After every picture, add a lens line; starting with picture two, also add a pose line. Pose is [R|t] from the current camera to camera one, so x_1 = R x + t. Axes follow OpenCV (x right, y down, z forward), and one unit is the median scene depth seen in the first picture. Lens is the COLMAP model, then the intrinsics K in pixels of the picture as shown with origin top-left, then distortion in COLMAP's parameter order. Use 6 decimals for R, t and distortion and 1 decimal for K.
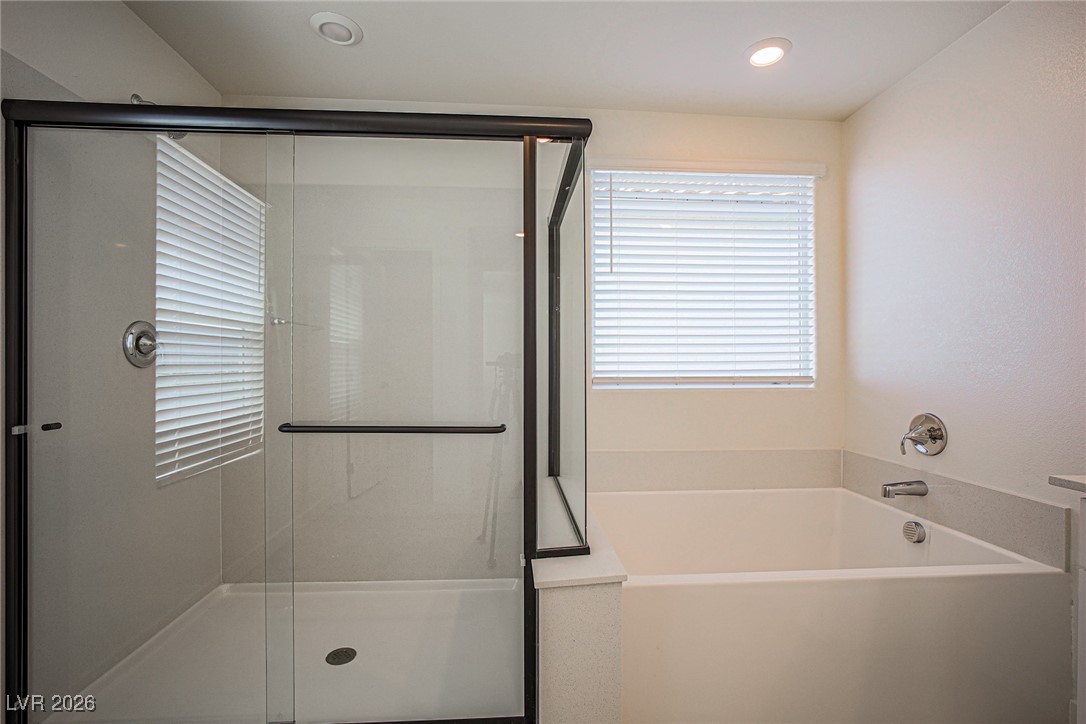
lens RADIAL K [[485.3, 0, 547.7], [0, 485.3, 360.4], [0, 0, 1]] dist [-0.025970, 0.011571]
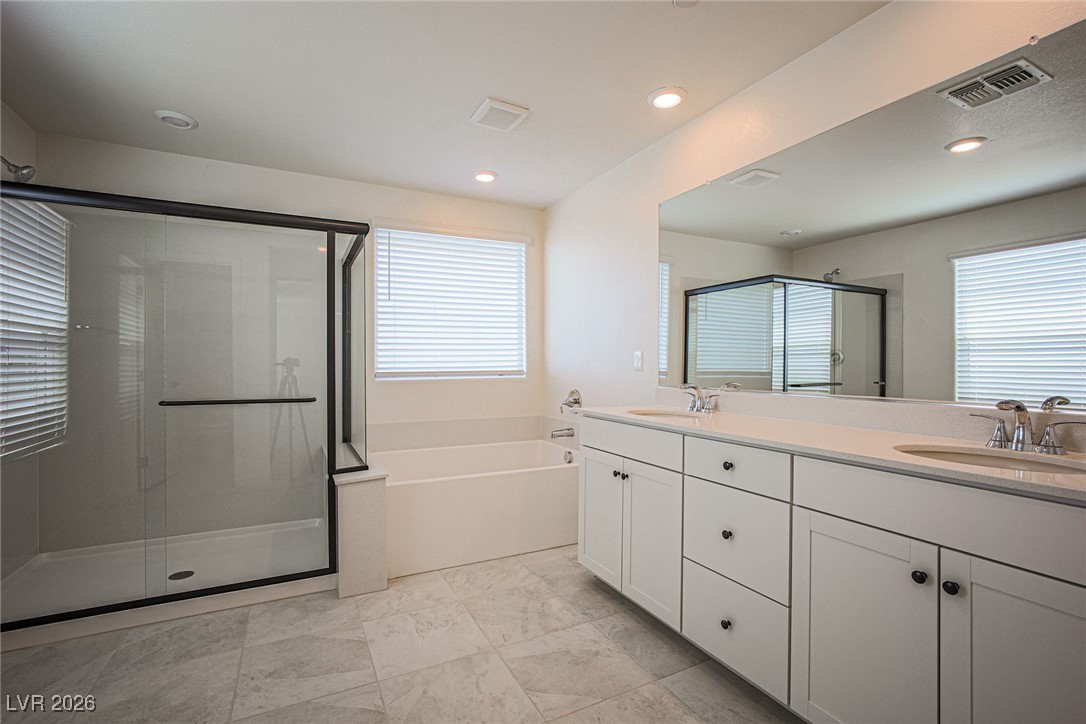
lens RADIAL K [[485.3, 0, 547.7], [0, 485.3, 360.4], [0, 0, 1]] dist [-0.025970, 0.011571]
pose [[0.919584, -0.002767, 0.392883, -0.001618], [0.004085, 0.999988, -0.002519, 0.005130], [-0.392871, 0.003922, 0.919585, -0.504118]]
